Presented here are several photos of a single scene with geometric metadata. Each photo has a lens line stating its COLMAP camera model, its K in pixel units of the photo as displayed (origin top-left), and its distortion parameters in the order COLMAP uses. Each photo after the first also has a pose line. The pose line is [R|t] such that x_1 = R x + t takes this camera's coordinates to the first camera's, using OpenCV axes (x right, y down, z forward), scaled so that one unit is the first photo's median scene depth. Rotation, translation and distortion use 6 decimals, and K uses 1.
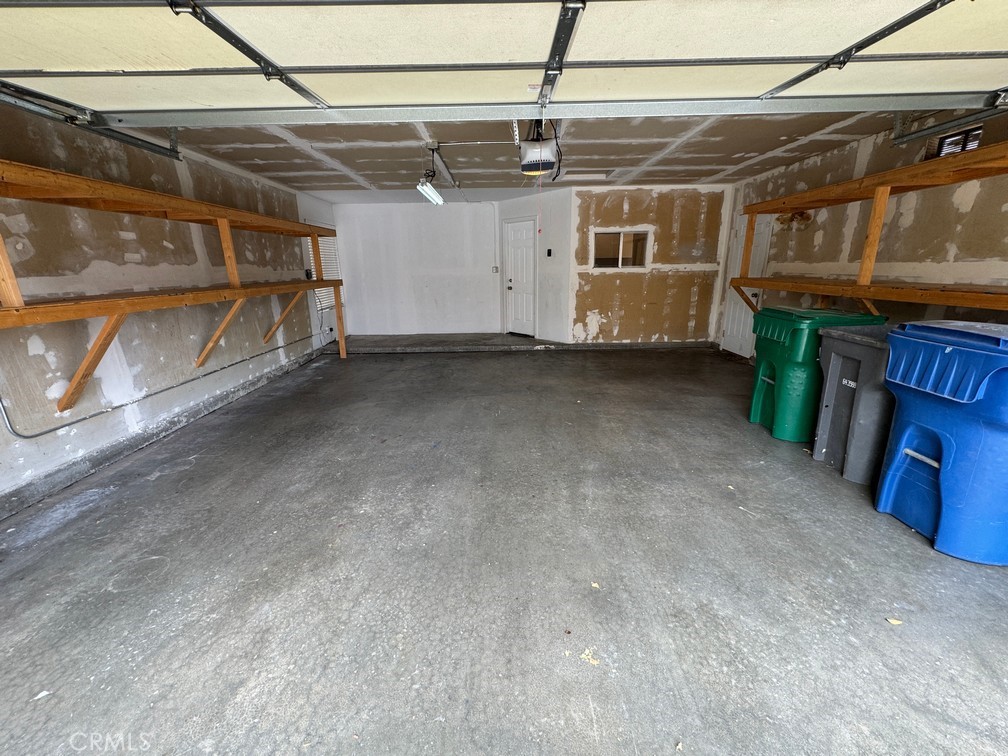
lens RADIAL K [[401.2, 0, 503.6], [0, 401.2, 379.0], [0, 0, 1]] dist [-0.001924, 0.000008]
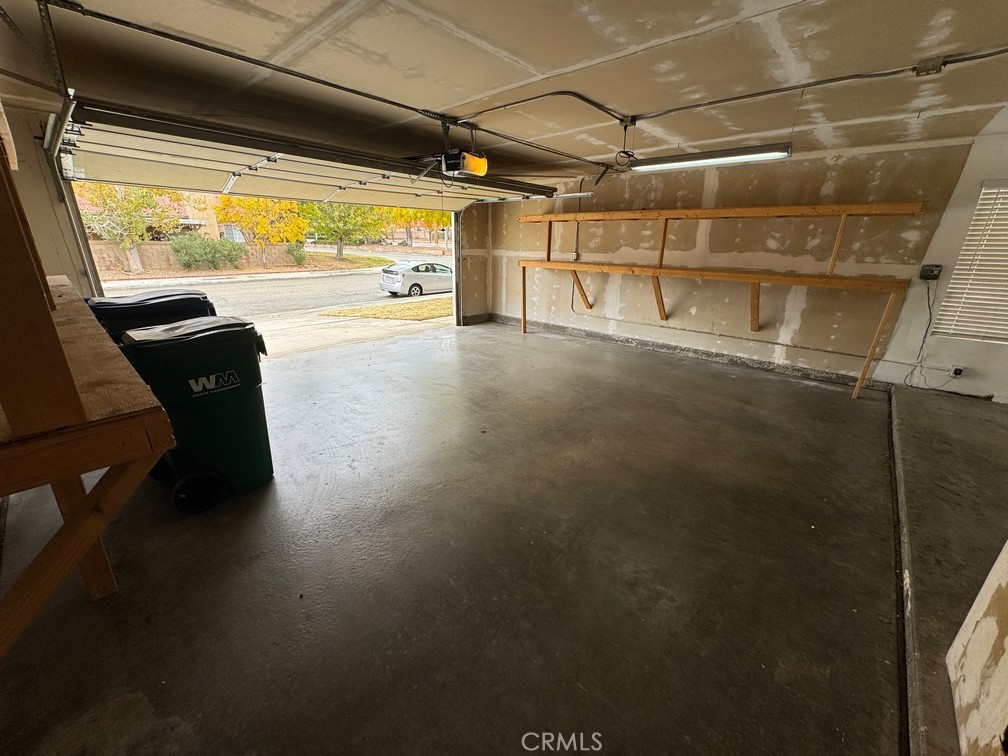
lens RADIAL K [[401.2, 0, 503.1], [0, 401.2, 375.4], [0, 0, 1]] dist [-0.001924, 0.000008]
pose [[-0.671030, 0.237875, -0.702235, 0.648873], [-0.209961, 0.847400, 0.487679, -0.406493], [0.711080, 0.474689, -0.518687, 1.293726]]
